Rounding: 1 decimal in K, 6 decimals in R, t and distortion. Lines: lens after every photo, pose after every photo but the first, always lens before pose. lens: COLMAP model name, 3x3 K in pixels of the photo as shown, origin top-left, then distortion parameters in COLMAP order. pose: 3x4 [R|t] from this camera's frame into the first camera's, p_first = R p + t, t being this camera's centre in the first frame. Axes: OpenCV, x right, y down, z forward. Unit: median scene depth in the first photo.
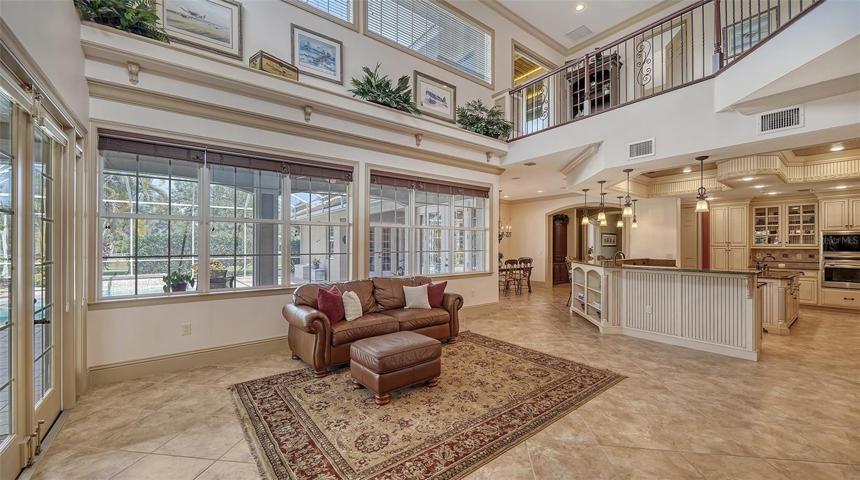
lens RADIAL K [[329.7, 0, 426.5], [0, 329.7, 243.4], [0, 0, 1]] dist [-0.000639, -0.000203]
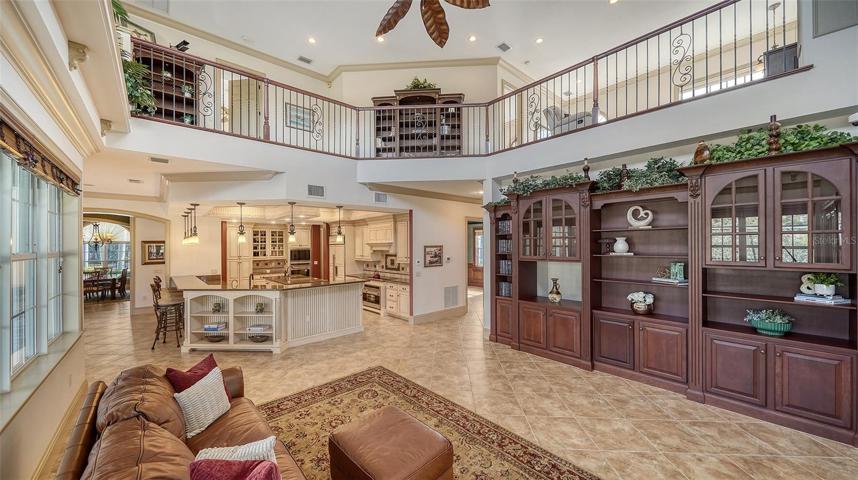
lens RADIAL K [[308.0, 0, 422.8], [0, 308.0, 242.2], [0, 0, 1]] dist [-0.006158, -0.000080]
pose [[-0.081444, 0.005423, 0.996663, -0.361939], [0.004549, 0.999977, -0.005069, -0.056074], [-0.996668, 0.004121, -0.081467, 0.466473]]
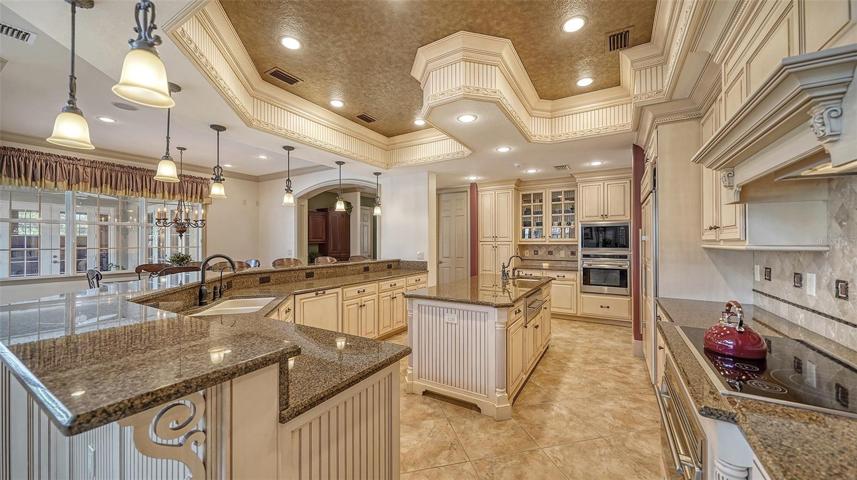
lens RADIAL K [[307.7, 0, 431.3], [0, 307.7, 238.9], [0, 0, 1]] dist [-0.006158, -0.000080]
pose [[0.929236, 0.000038, 0.369487, 0.589844], [0.001322, 0.999993, -0.003427, 0.005635], [-0.369485, 0.003673, 0.929229, 0.441485]]
